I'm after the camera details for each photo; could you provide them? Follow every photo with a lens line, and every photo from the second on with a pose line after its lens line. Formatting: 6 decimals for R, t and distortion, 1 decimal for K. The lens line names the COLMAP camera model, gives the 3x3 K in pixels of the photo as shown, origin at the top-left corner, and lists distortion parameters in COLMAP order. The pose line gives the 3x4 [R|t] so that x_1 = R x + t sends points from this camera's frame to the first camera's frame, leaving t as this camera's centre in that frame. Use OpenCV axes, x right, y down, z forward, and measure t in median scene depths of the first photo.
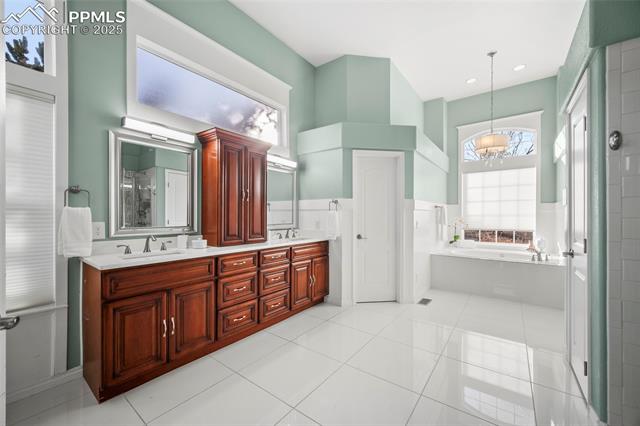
lens RADIAL K [[253.7, 0, 324.7], [0, 253.7, 215.7], [0, 0, 1]] dist [-0.004376, 0.000729]
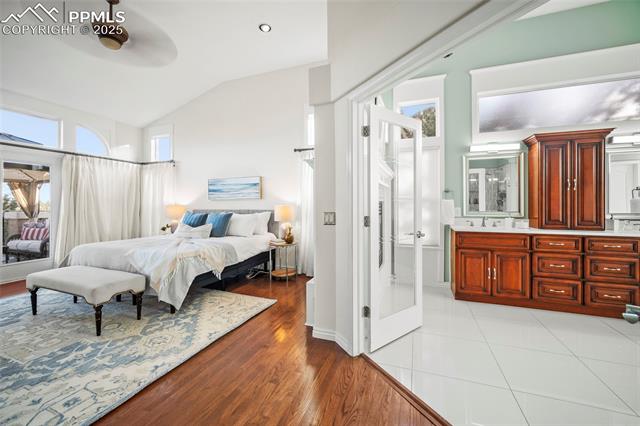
lens RADIAL K [[253.7, 0, 320.1], [0, 253.7, 204.1], [0, 0, 1]] dist [-0.004376, 0.000729]
pose [[0.276471, -0.001270, -0.961021, 0.525235], [-0.001248, 0.999998, -0.001681, 0.005899], [0.961021, 0.001664, 0.276469, -0.409414]]
